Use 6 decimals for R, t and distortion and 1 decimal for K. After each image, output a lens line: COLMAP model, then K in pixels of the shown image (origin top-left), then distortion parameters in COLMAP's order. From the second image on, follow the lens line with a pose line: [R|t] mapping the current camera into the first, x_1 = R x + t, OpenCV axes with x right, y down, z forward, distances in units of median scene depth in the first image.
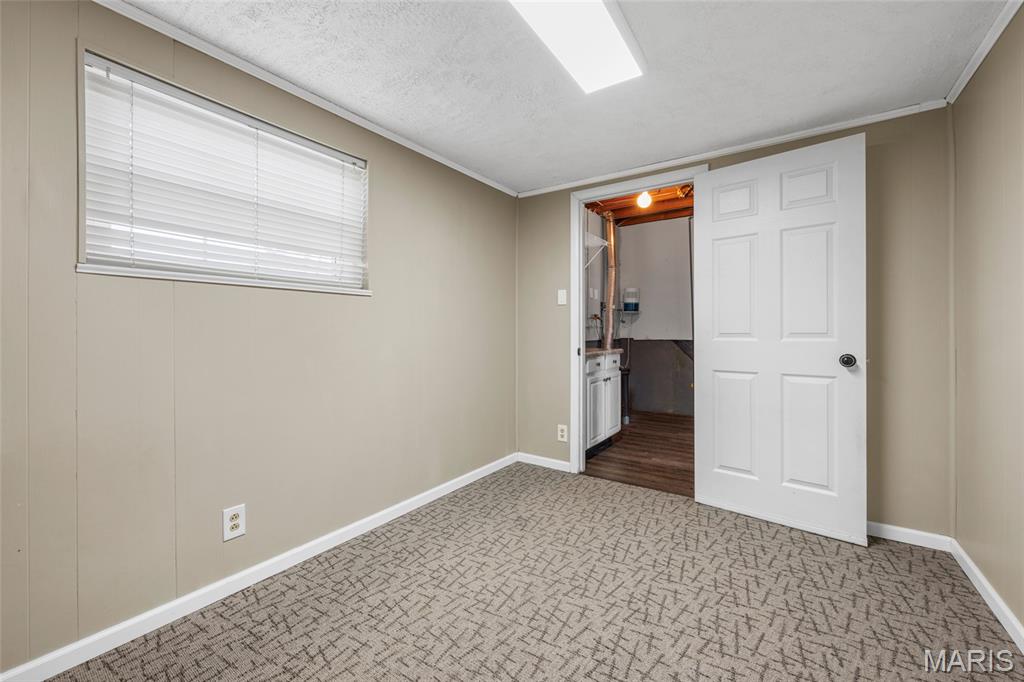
lens RADIAL K [[415.2, 0, 515.7], [0, 415.2, 329.1], [0, 0, 1]] dist [-0.006117, 0.000013]
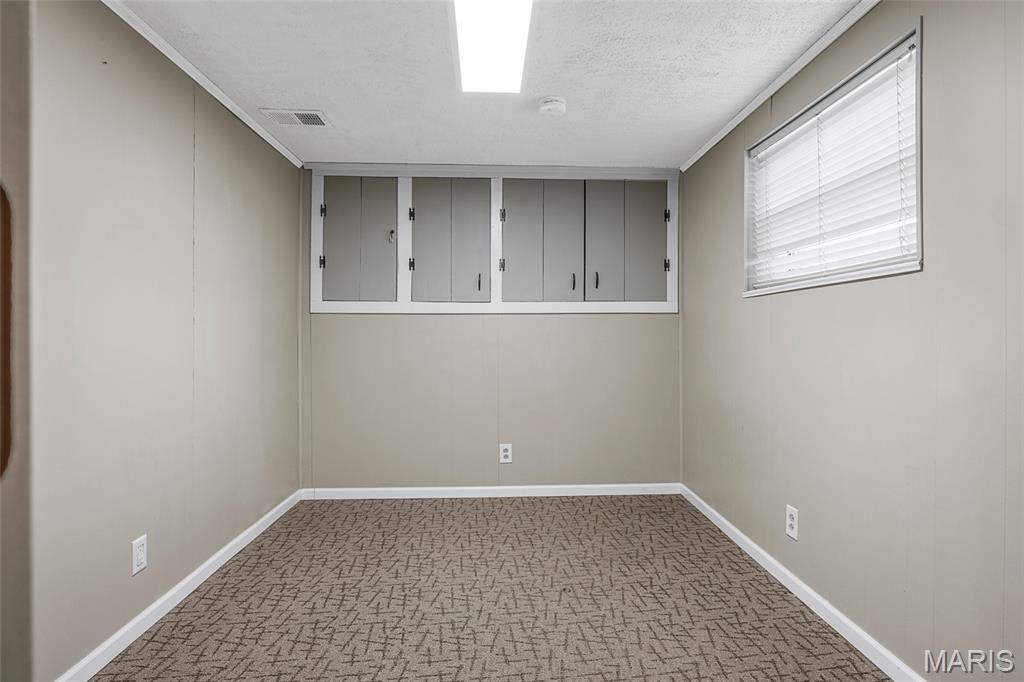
lens RADIAL K [[526.0, 0, 512.0], [0, 526.0, 341.0], [0, 0, 1]] dist [-0.002089, -0.000619]
pose [[-0.806865, 0.005760, -0.590708, 0.679672], [0.001283, 0.999967, 0.007998, 0.009031], [0.590734, 0.005696, -0.806846, 1.730397]]
